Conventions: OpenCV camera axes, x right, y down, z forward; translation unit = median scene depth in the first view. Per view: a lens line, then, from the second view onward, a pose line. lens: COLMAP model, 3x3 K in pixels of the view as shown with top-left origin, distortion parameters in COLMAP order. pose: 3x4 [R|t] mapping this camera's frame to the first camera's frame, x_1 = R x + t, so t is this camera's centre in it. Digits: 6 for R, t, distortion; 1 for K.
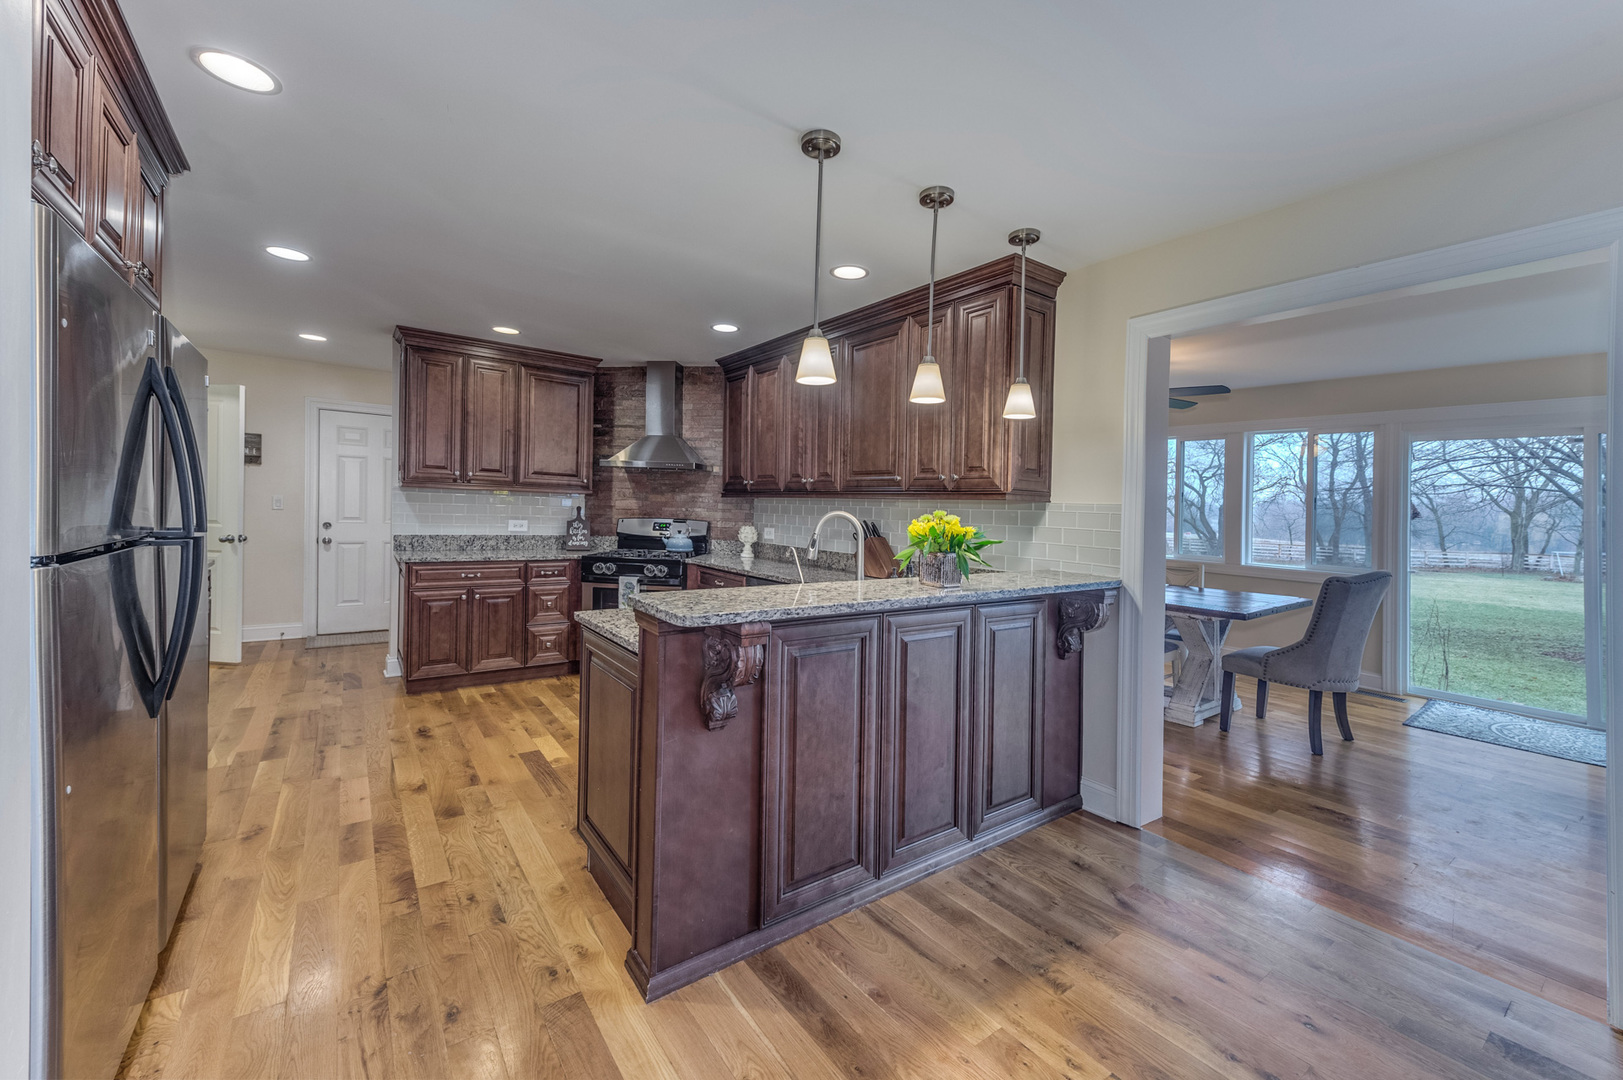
lens RADIAL K [[635.0, 0, 799.8], [0, 635.0, 515.2], [0, 0, 1]] dist [0.023991, 0.000071]
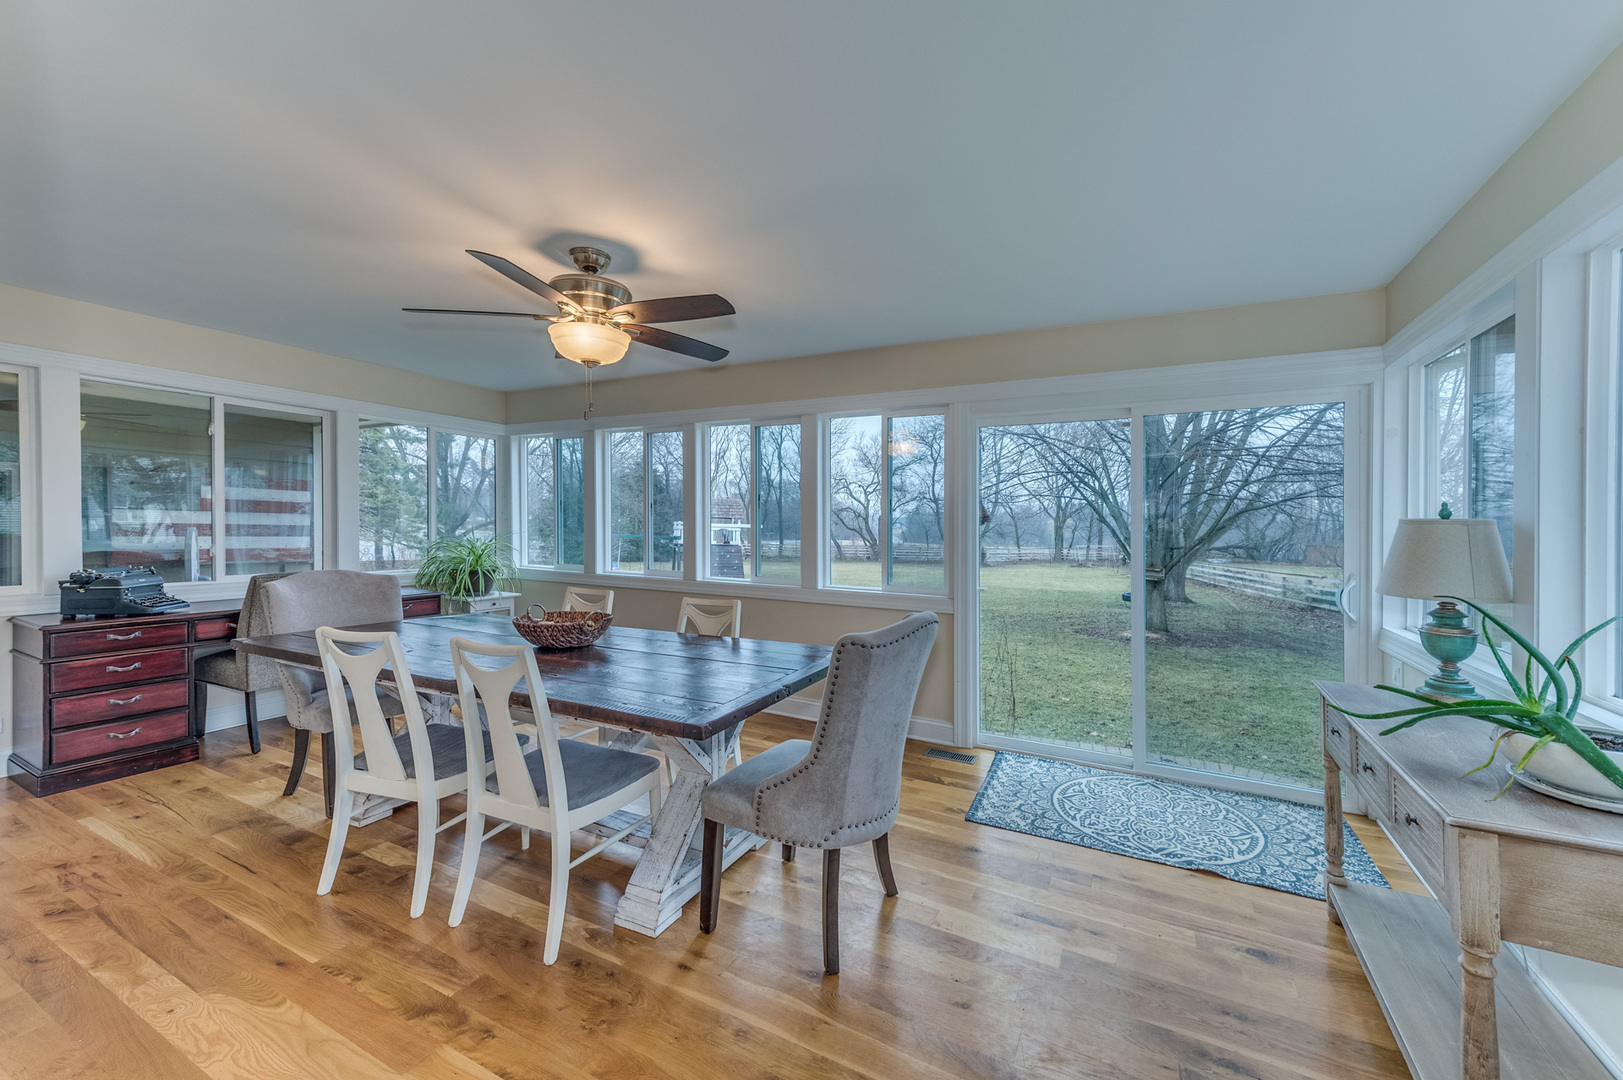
lens RADIAL K [[644.1, 0, 811.5], [0, 644.1, 540.0], [0, 0, 1]] dist [-0.000146, -0.000018]
pose [[0.891238, -0.033496, 0.452298, 0.102280], [0.027013, 0.999419, 0.020786, 0.001058], [-0.452731, -0.006307, 0.891625, 0.098682]]
